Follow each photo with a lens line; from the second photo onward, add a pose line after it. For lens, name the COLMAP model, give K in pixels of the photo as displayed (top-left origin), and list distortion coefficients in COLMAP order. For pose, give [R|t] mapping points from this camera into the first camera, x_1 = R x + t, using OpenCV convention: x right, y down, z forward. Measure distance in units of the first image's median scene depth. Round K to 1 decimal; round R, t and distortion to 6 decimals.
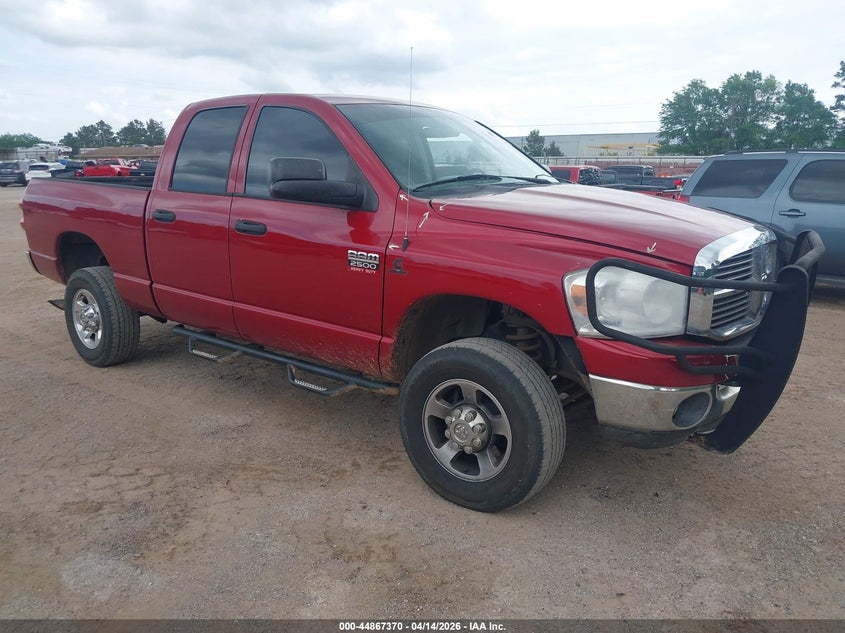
lens RADIAL K [[685.0, 0, 422.5], [0, 685.0, 316.5], [0, 0, 1]] dist [0.130618, -0.277584]
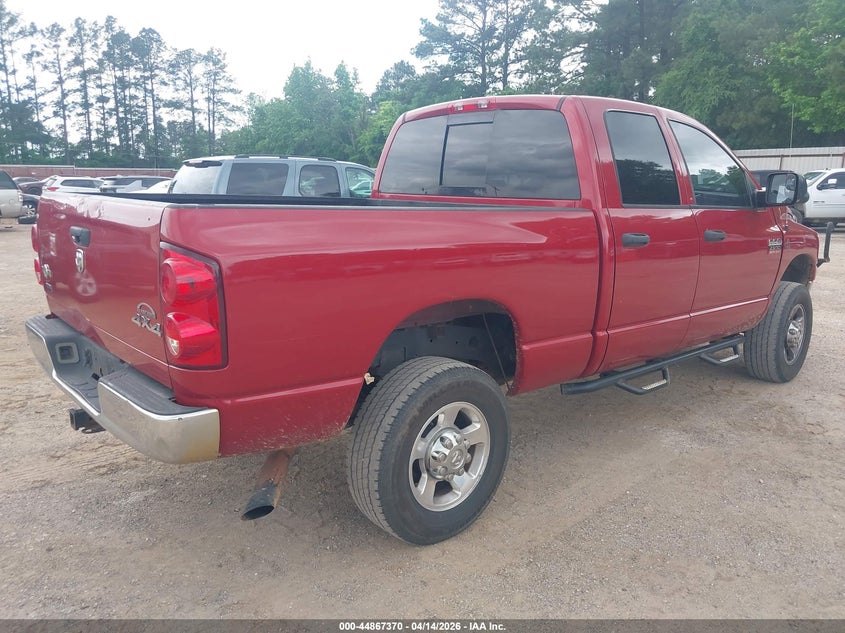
lens RADIAL K [[685.0, 0, 422.5], [0, 685.0, 316.5], [0, 0, 1]] dist [0.130618, -0.277584]
pose [[0.150045, -0.212455, 0.965582, -1.272294], [0.191790, 0.964342, 0.182379, -0.272497], [-0.969899, 0.157824, 0.185441, 1.148605]]
